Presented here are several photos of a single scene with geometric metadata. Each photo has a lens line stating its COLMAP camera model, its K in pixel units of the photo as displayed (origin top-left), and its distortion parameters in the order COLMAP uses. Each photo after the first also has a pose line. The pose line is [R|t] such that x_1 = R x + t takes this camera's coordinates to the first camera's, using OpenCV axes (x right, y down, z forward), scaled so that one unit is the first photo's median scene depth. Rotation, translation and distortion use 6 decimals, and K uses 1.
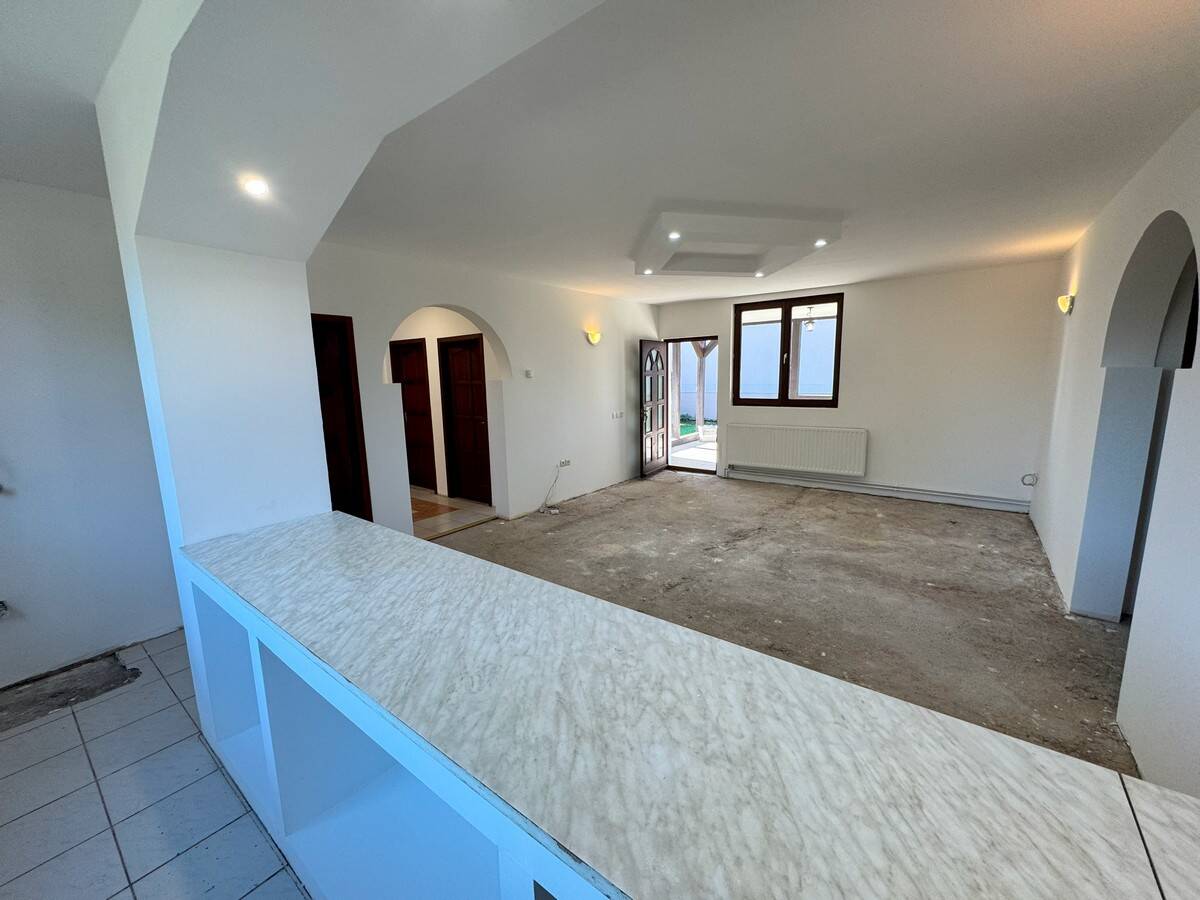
lens RADIAL K [[478.7, 0, 598.6], [0, 478.7, 447.6], [0, 0, 1]] dist [-0.004208, -0.000832]
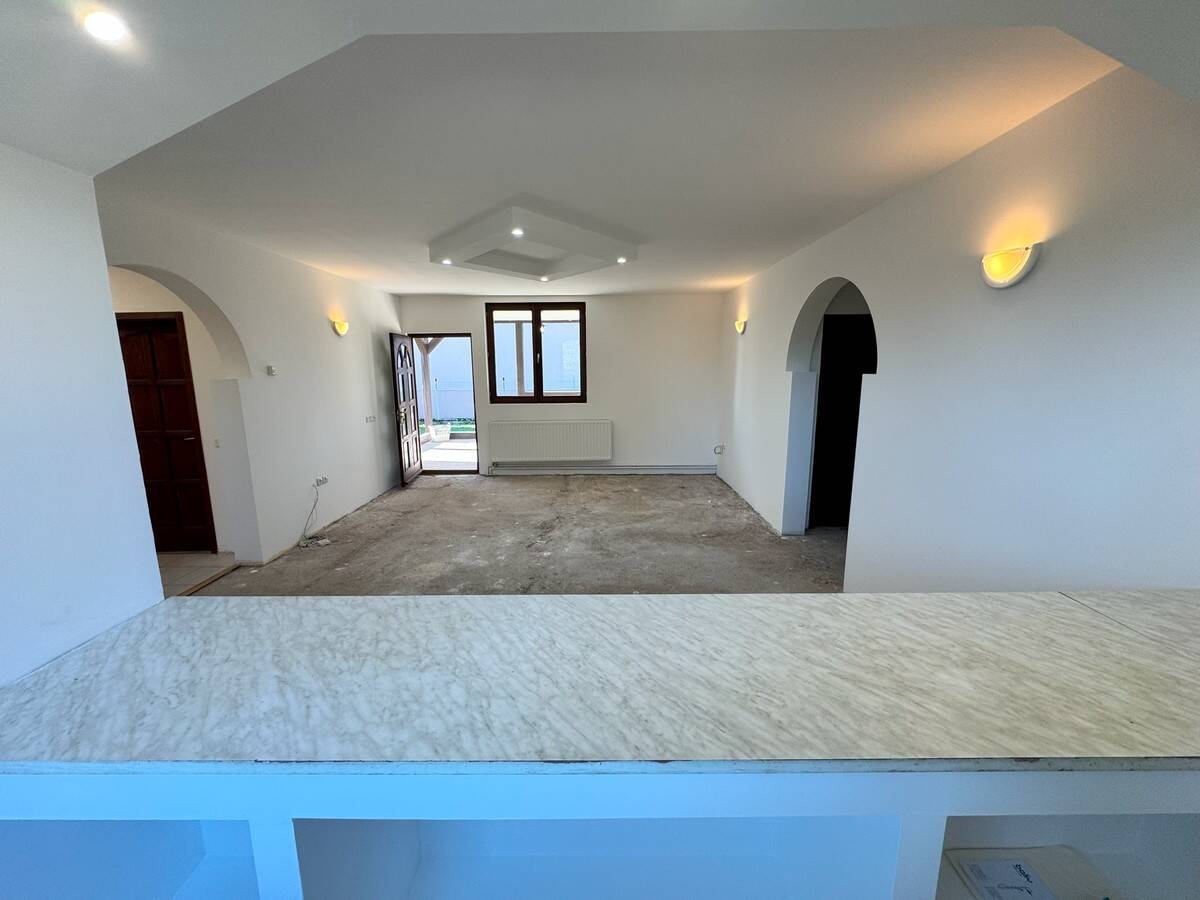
lens RADIAL K [[478.7, 0, 598.6], [0, 478.7, 447.6], [0, 0, 1]] dist [-0.004208, -0.000832]
pose [[0.795064, -0.086319, 0.600352, -0.229022], [0.082462, 0.996014, 0.034000, -0.016542], [-0.600894, 0.022474, 0.799013, 0.089631]]
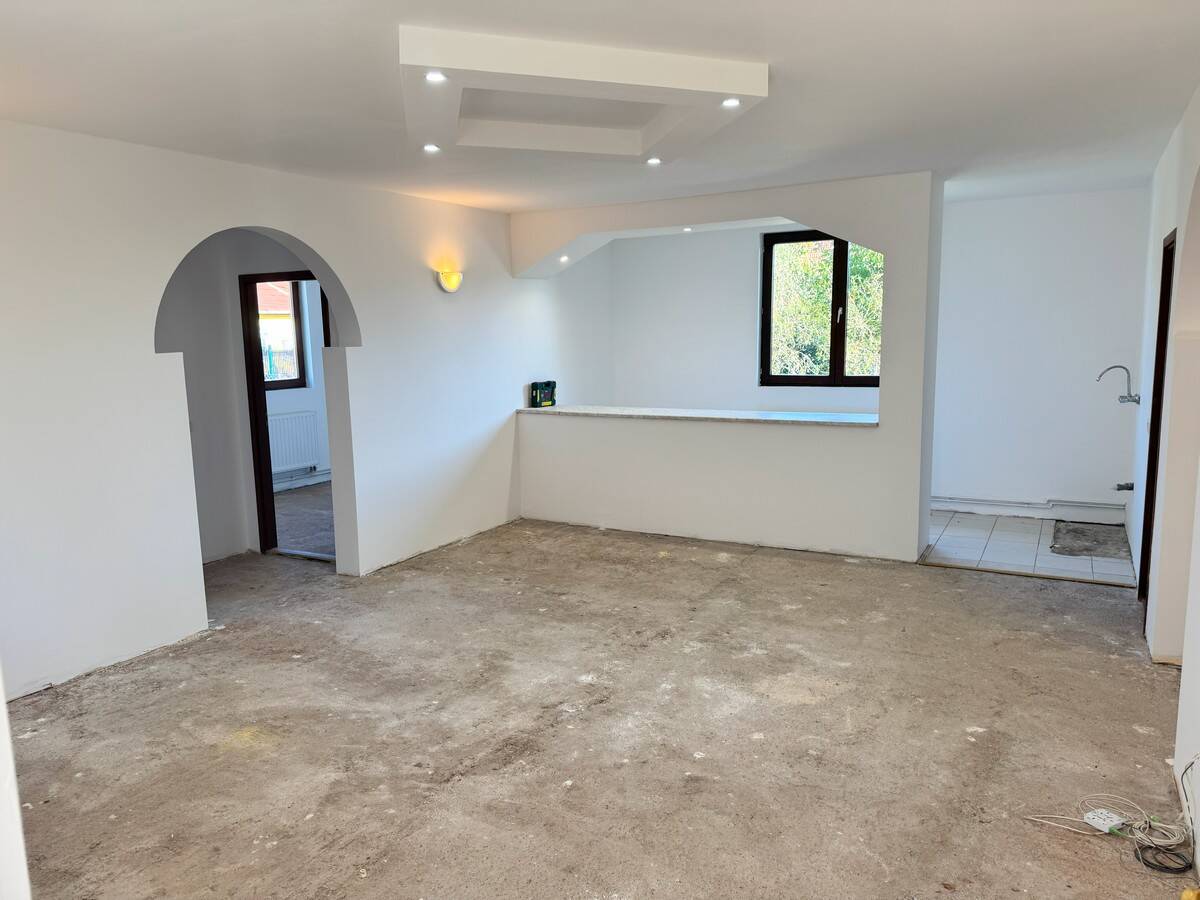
lens RADIAL K [[834.8, 0, 600.0], [0, 834.8, 450.0], [0, 0, 1]] dist [0.067569, -0.088136]
pose [[-0.989199, 0.061580, -0.133013, 0.303579], [0.019424, 0.954535, 0.297466, -0.272502], [0.145283, 0.291670, -0.945421, 1.618620]]
